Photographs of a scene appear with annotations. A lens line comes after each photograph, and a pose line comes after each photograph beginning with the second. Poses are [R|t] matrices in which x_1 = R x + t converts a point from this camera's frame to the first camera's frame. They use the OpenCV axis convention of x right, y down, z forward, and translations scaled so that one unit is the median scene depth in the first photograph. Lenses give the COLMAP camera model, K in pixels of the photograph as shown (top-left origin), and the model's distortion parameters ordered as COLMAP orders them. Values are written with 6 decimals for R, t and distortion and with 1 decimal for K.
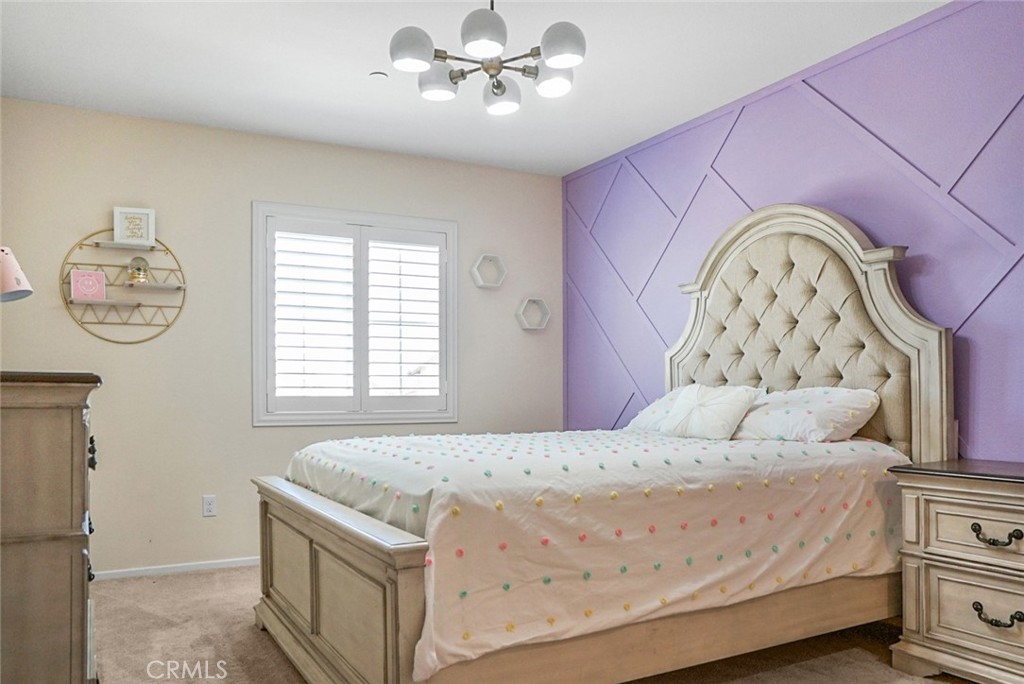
lens RADIAL K [[772.9, 0, 508.7], [0, 772.9, 343.8], [0, 0, 1]] dist [-0.039816, 0.010215]
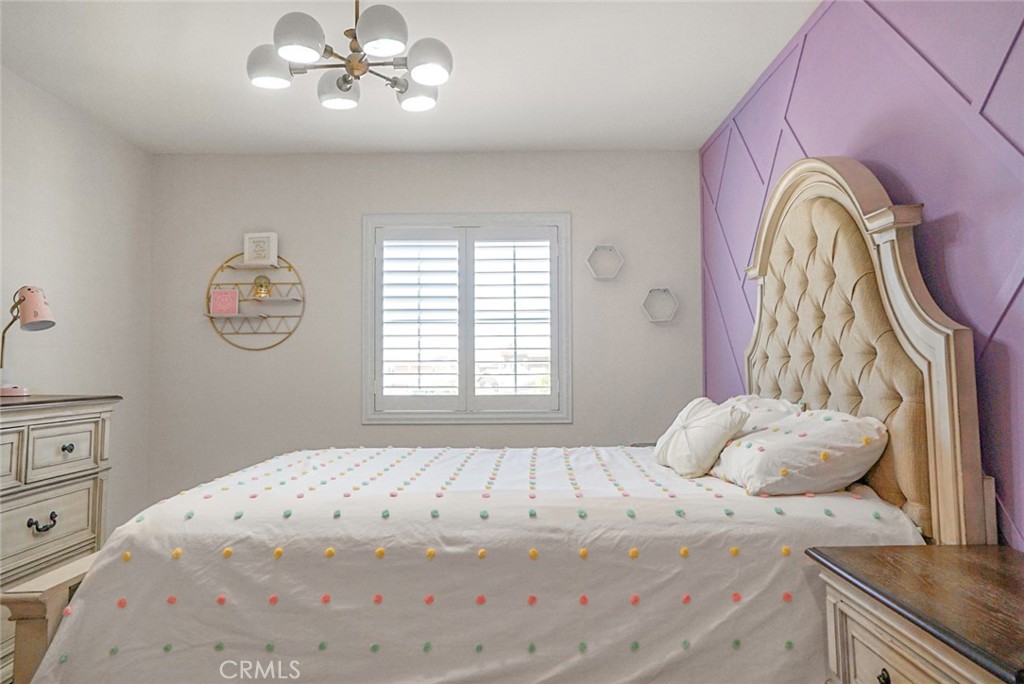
lens RADIAL K [[737.5, 0, 509.2], [0, 737.5, 294.6], [0, 0, 1]] dist [-0.010590, 0.025928]
pose [[0.876096, -0.048045, -0.479737, 0.504916], [0.031259, 0.998589, -0.042922, -0.032287], [0.481123, 0.022607, 0.876362, 0.269885]]
